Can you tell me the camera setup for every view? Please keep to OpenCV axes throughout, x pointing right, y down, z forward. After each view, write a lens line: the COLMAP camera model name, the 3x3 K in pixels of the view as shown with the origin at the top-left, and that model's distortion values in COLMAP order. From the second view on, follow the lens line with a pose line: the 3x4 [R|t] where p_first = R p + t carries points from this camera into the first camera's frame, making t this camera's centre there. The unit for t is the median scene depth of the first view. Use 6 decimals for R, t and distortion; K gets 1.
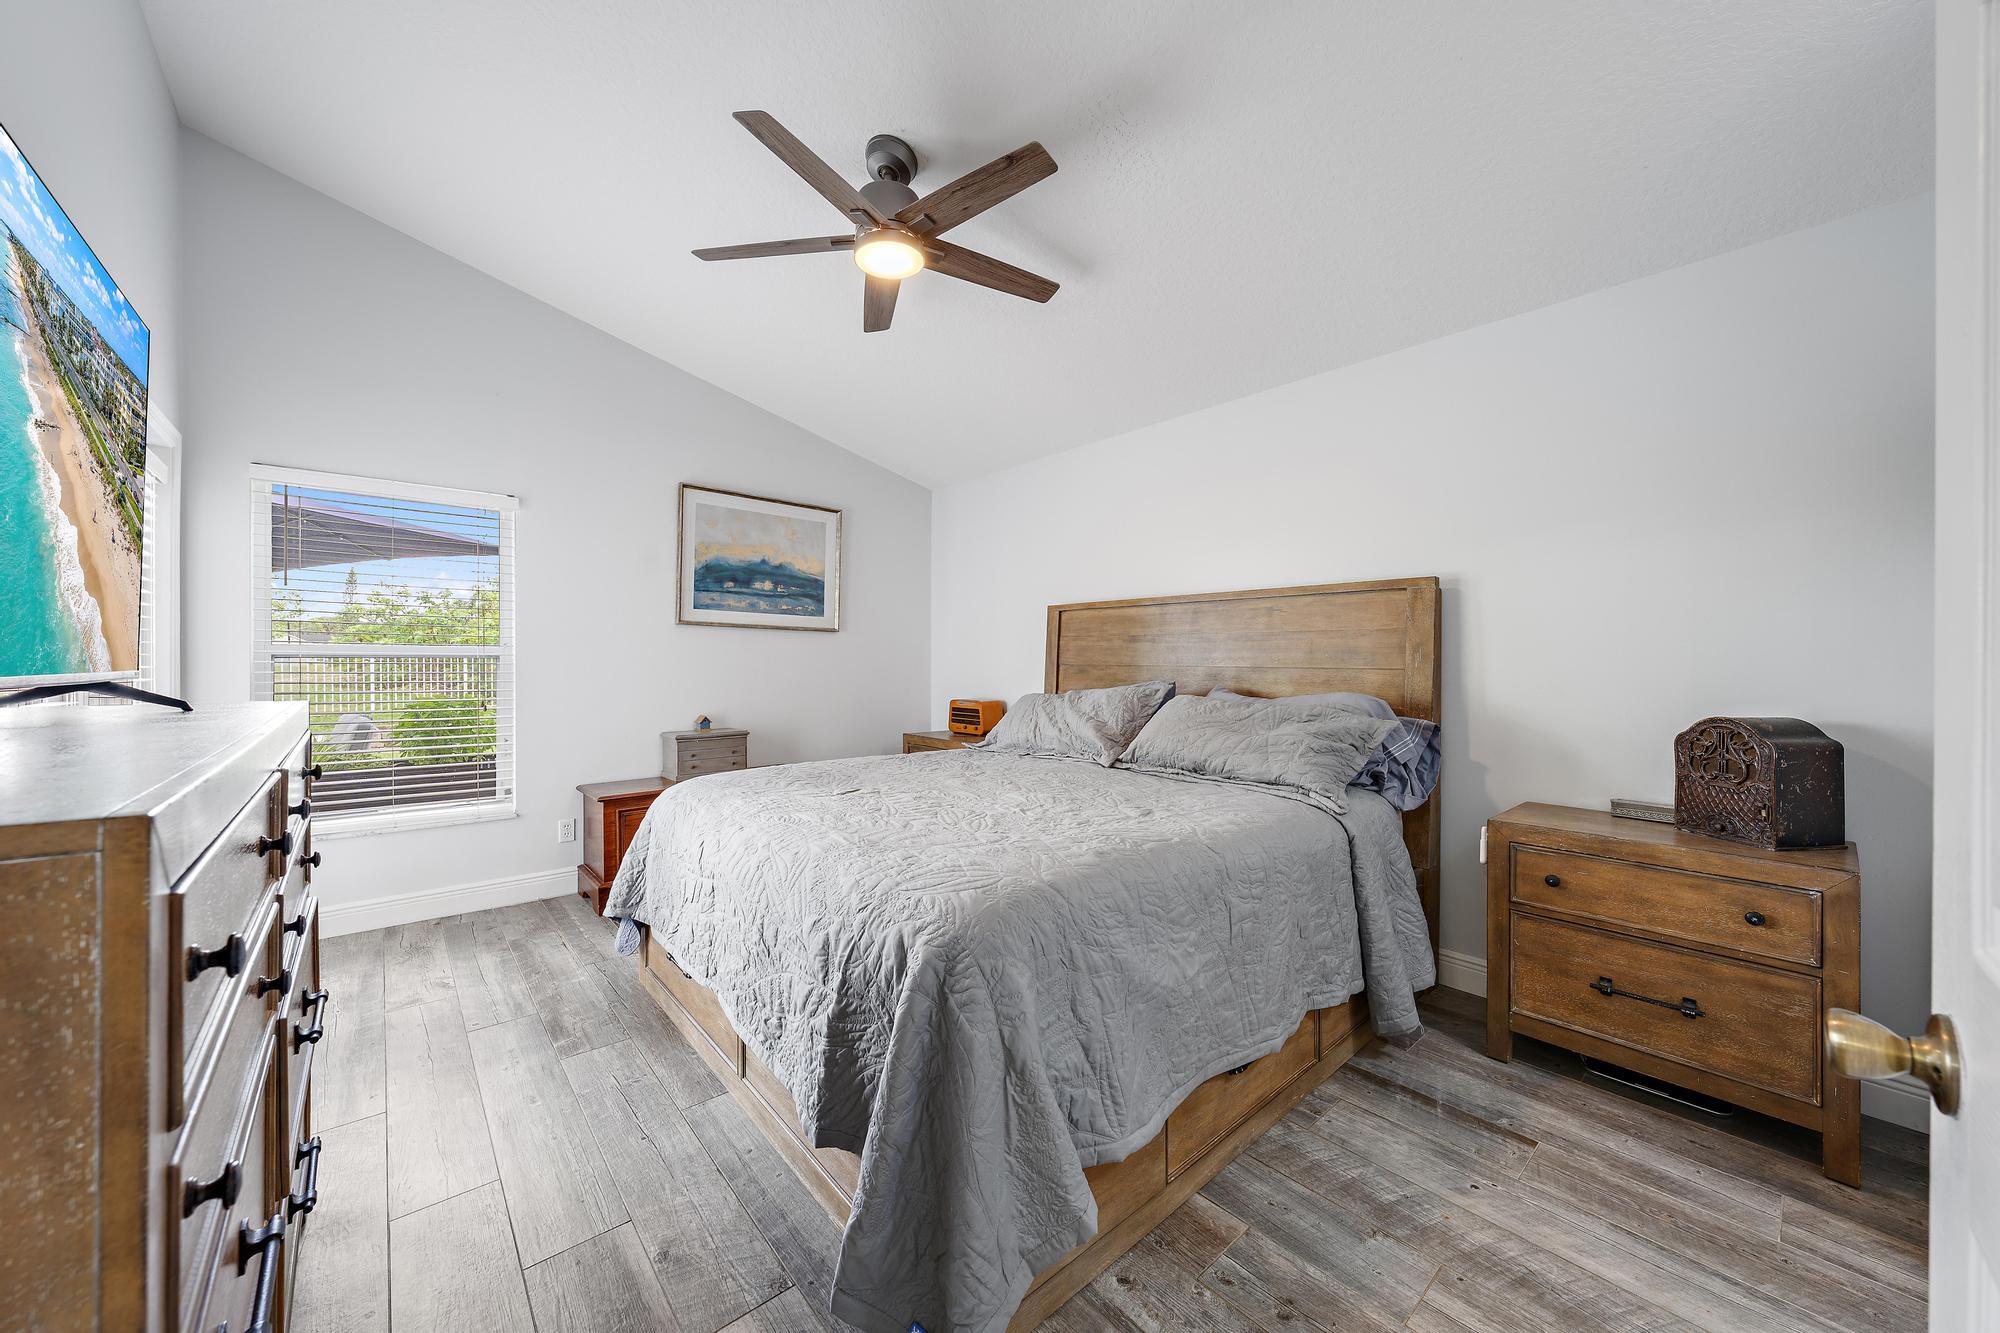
lens RADIAL K [[712.4, 0, 995.5], [0, 712.4, 661.2], [0, 0, 1]] dist [0.000323, -0.000001]
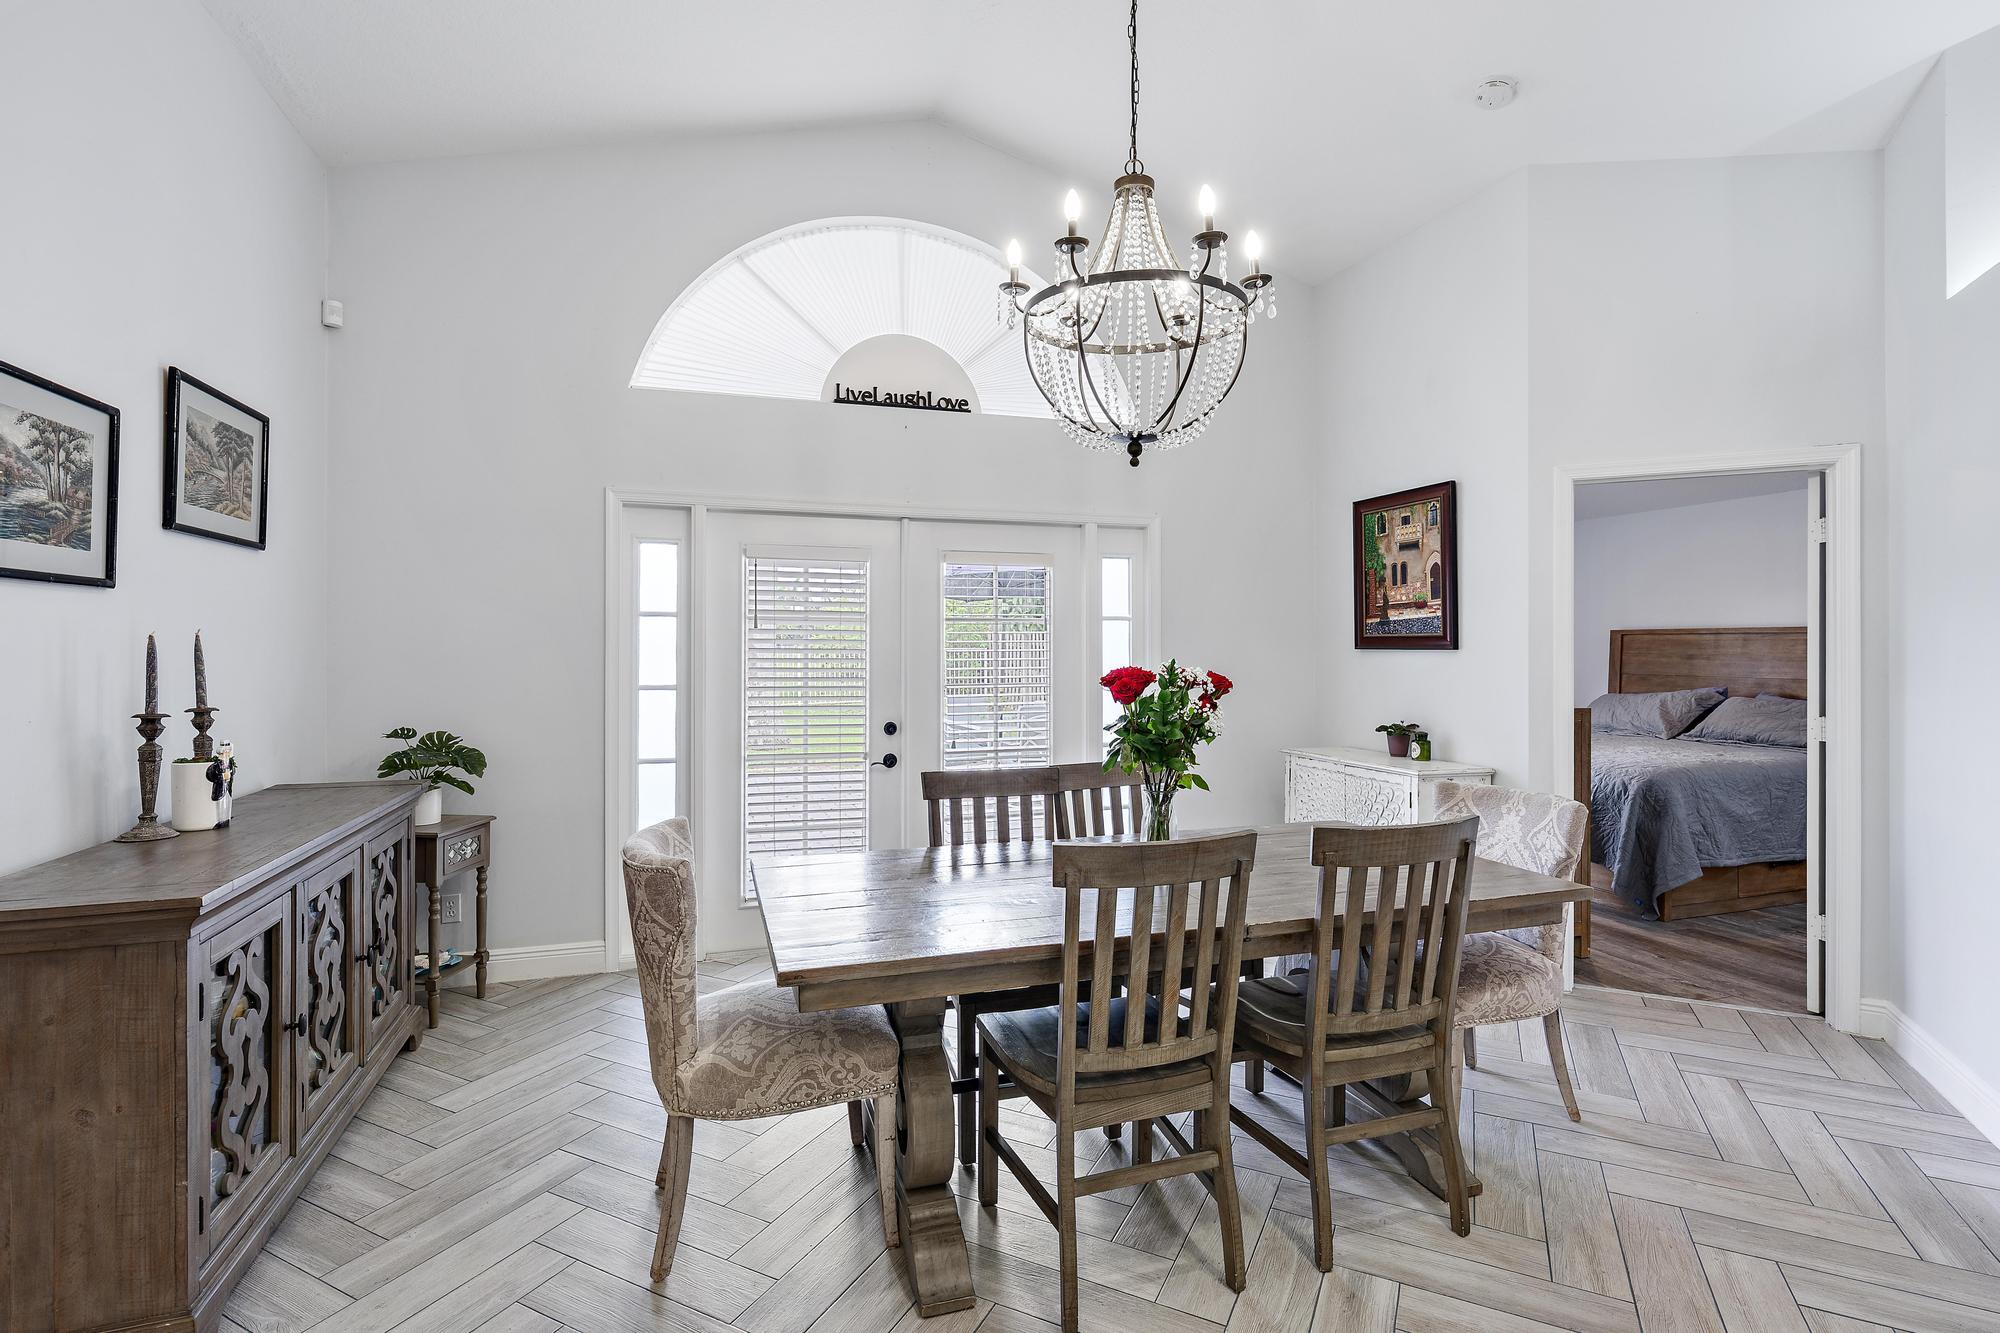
lens RADIAL K [[933.4, 0, 995.7], [0, 933.4, 644.8], [0, 0, 1]] dist [0.002470, -0.000543]
pose [[0.925764, -0.005080, -0.378067, -0.361960], [0.003457, 0.999982, -0.004970, -0.047882], [0.378085, 0.003294, 0.925765, -1.174438]]
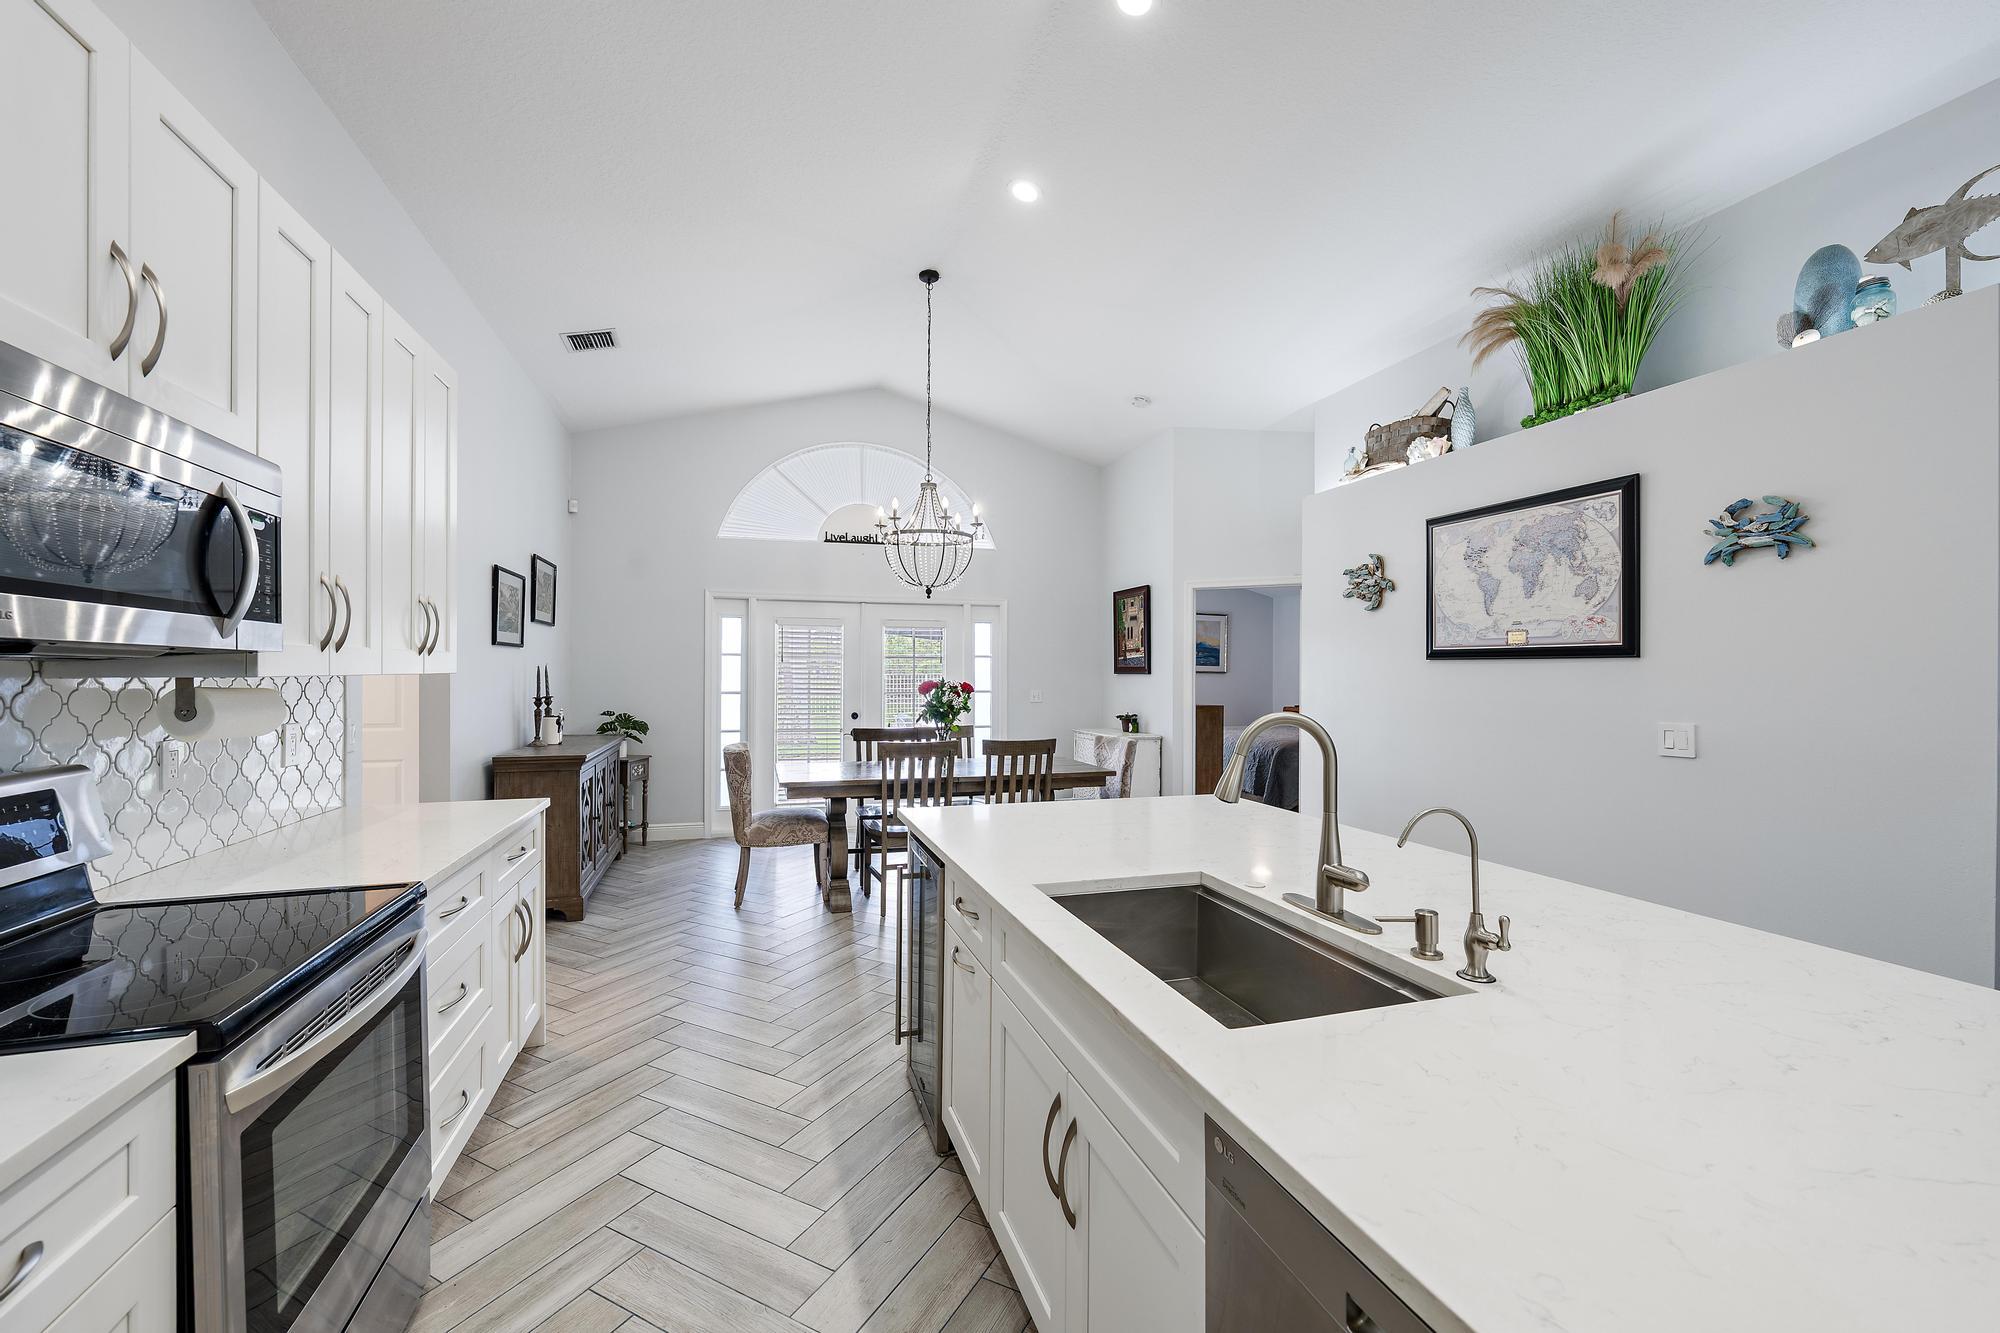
lens RADIAL K [[815.7, 0, 993.2], [0, 815.7, 672.0], [0, 0, 1]] dist [0.000763, -0.000395]
pose [[0.917793, -0.001695, -0.397055, 0.118542], [0.000447, 0.999995, -0.003234, -0.044897], [0.397059, 0.002791, 0.917789, -1.751123]]
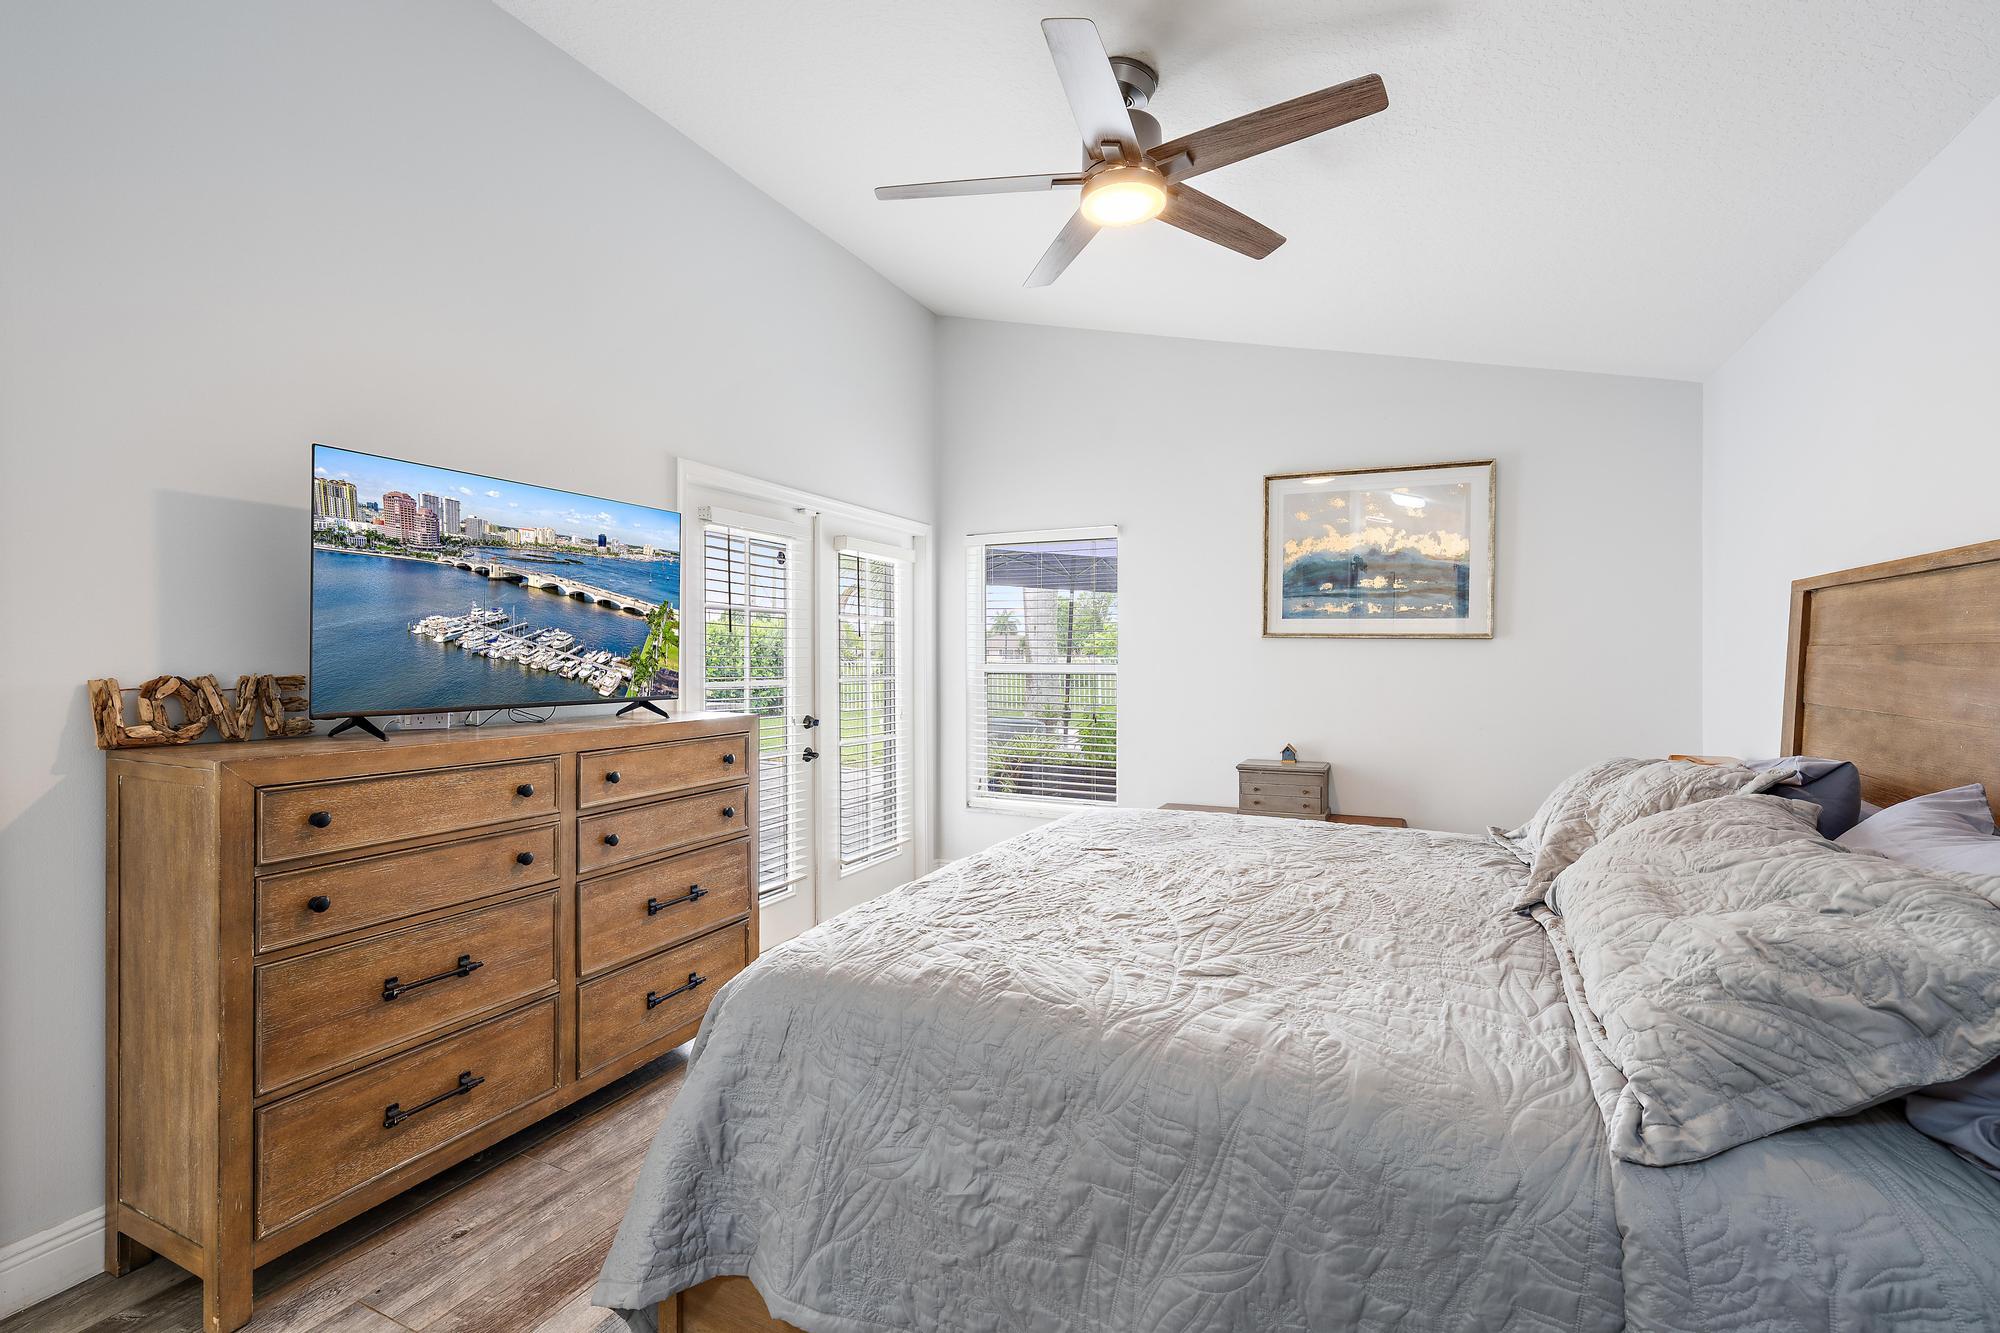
lens RADIAL K [[861.0, 0, 1001.7], [0, 861.0, 659.8], [0, 0, 1]] dist [-0.001063, -0.000032]
pose [[0.425012, -0.001999, -0.905186, 0.399447], [0.001133, 0.999998, -0.001676, -0.024556], [0.905187, -0.000313, 0.425013, 0.271846]]
